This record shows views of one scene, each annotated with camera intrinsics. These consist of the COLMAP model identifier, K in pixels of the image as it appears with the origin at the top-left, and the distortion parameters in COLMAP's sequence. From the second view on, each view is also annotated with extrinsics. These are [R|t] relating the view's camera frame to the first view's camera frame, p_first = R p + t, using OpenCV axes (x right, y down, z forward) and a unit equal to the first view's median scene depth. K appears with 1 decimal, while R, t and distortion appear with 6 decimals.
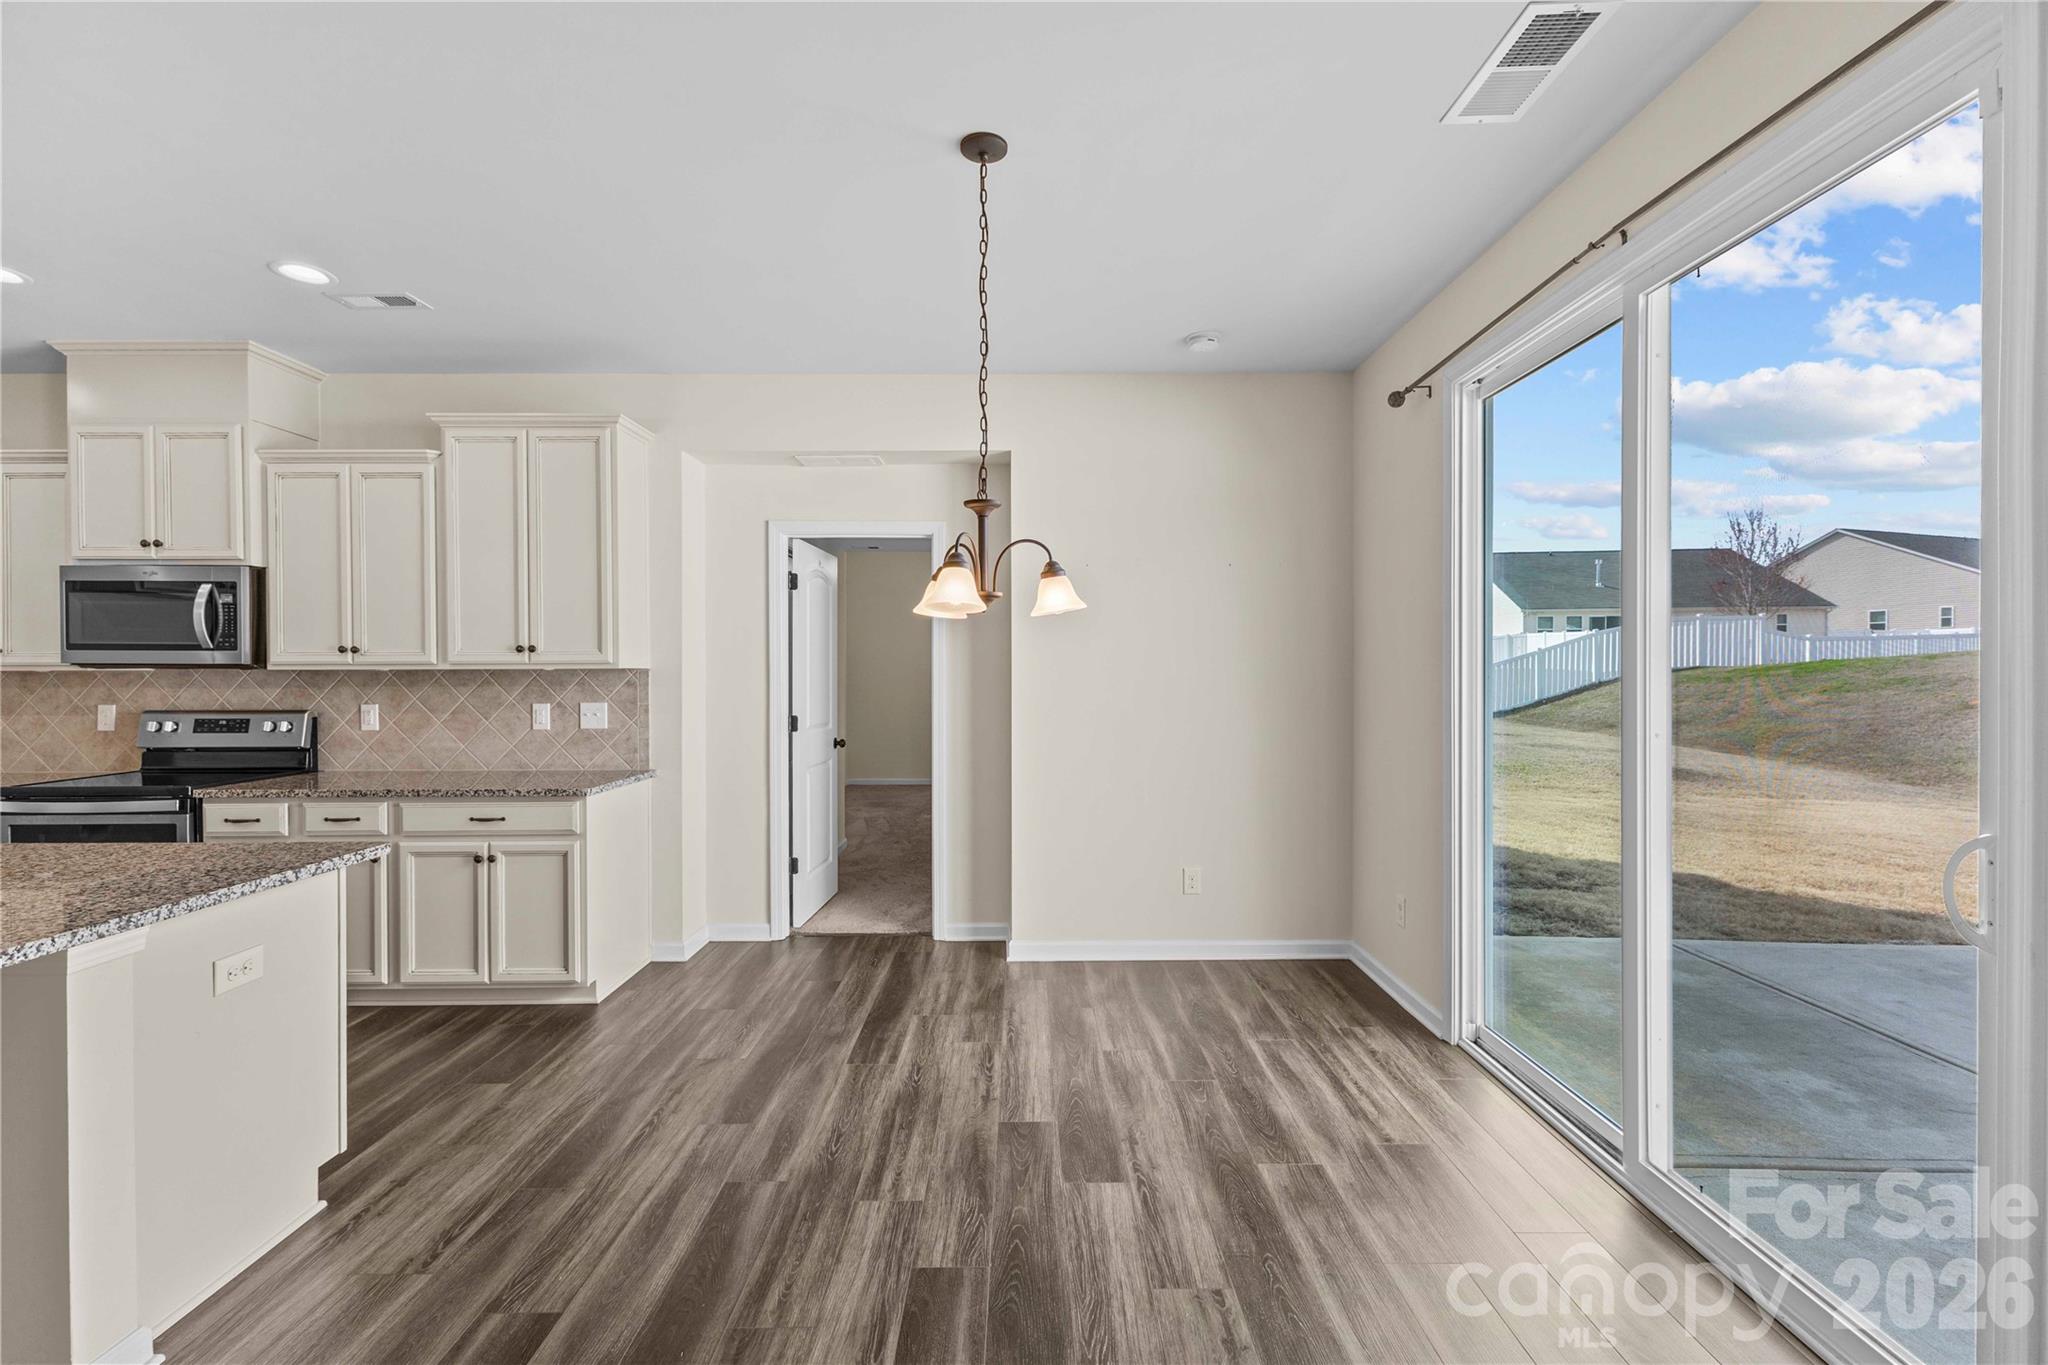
lens RADIAL K [[871.2, 0, 1022.6], [0, 871.2, 683.7], [0, 0, 1]] dist [0.002254, -0.001597]
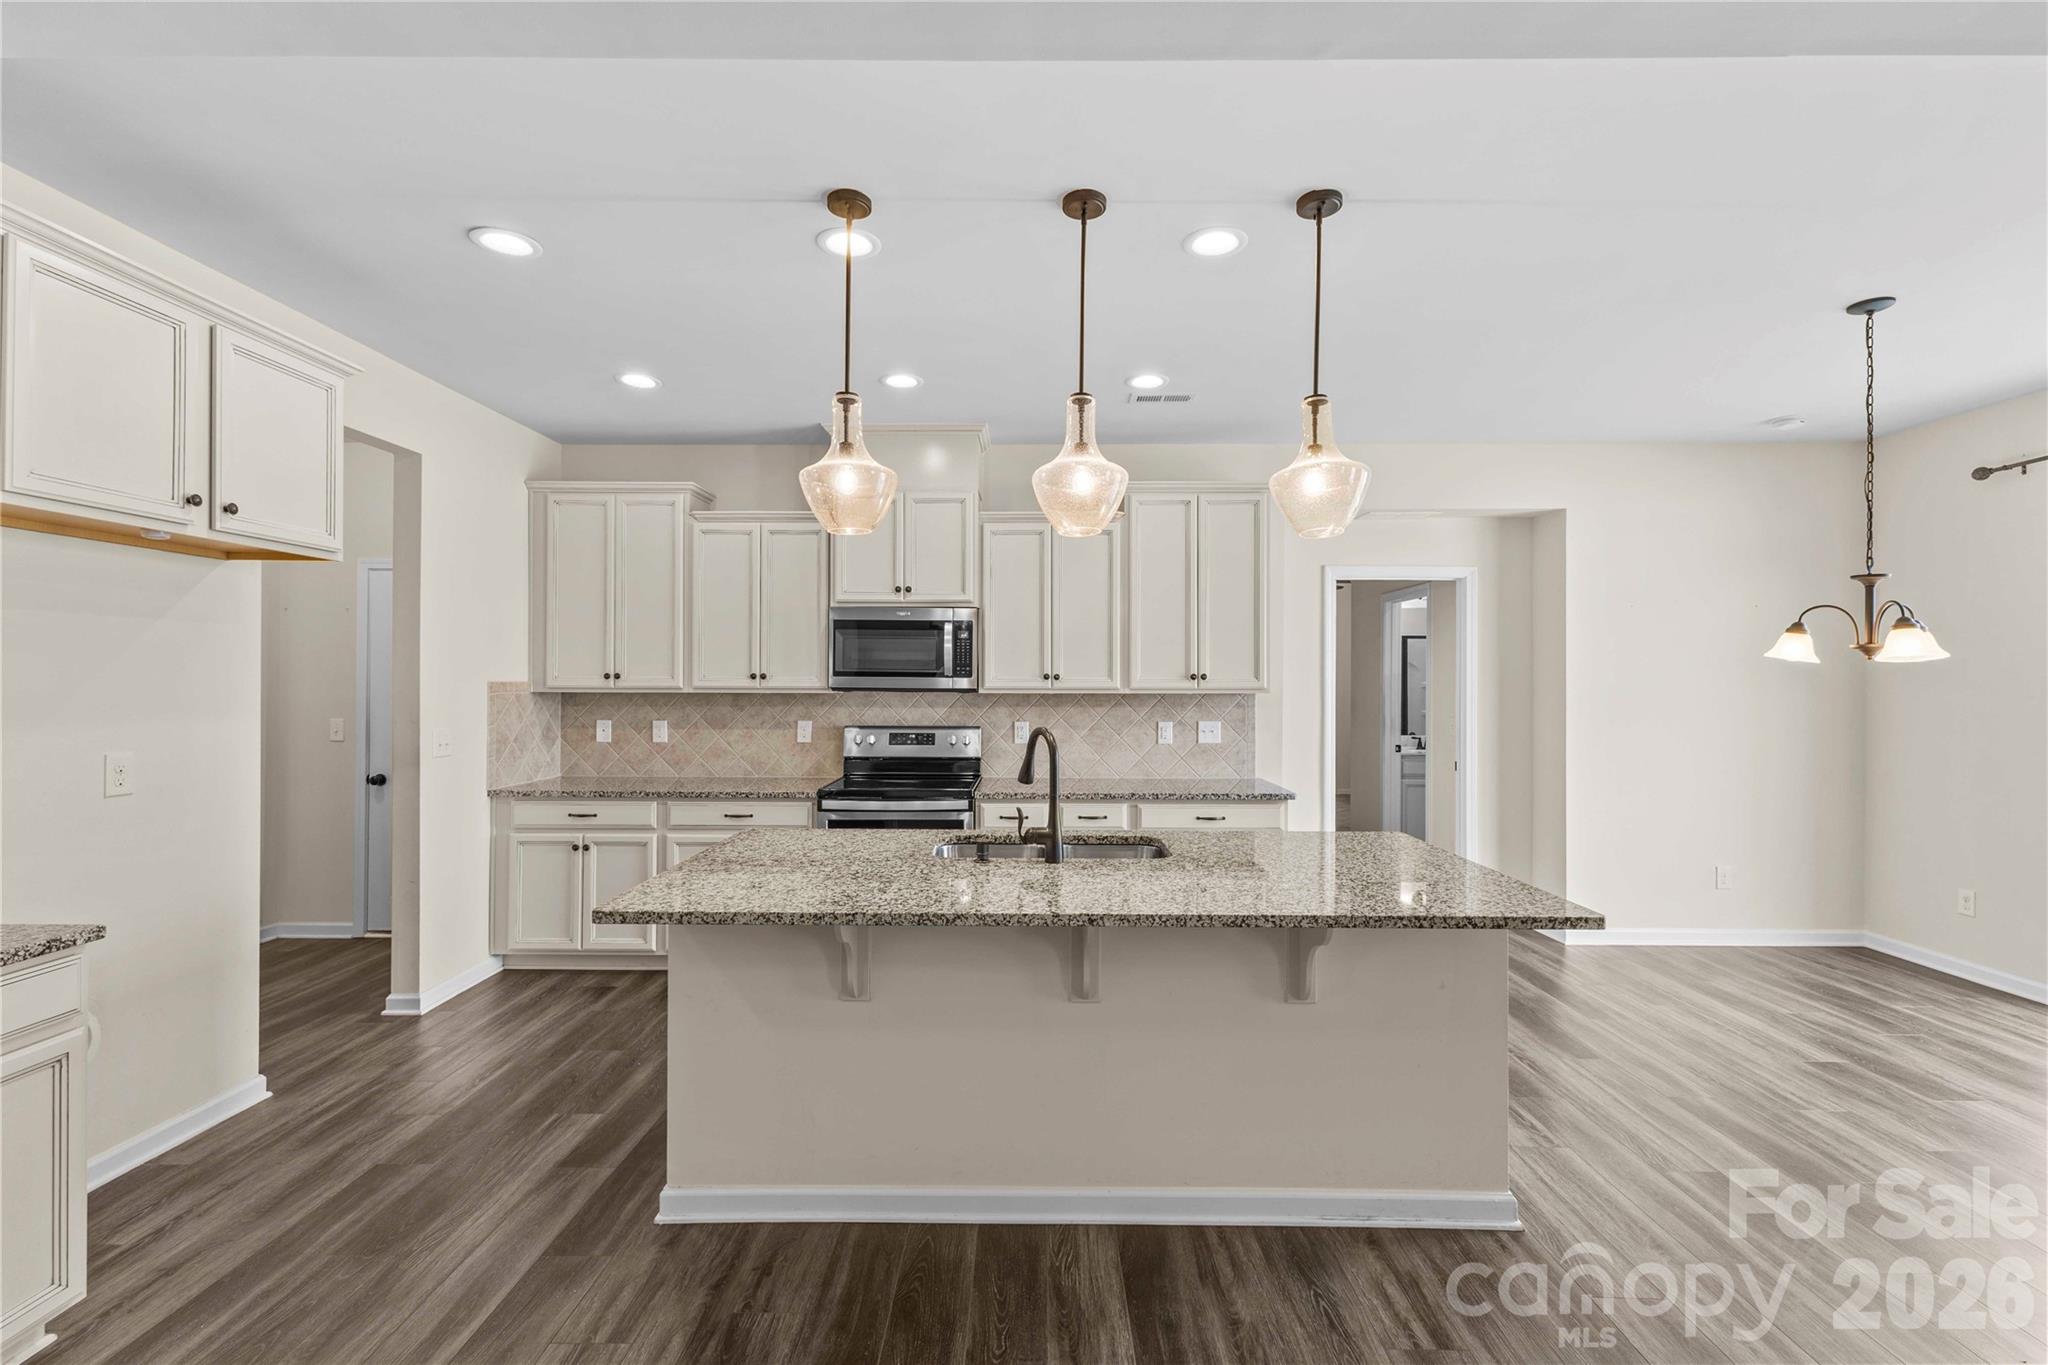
lens RADIAL K [[871.2, 0, 1023.0], [0, 871.2, 695.8], [0, 0, 1]] dist [0.002254, -0.001597]
pose [[0.999537, 0.006026, -0.029834, -0.769495], [-0.005519, 0.999840, 0.017018, -0.034048], [0.029931, -0.016846, 0.999410, -0.207848]]
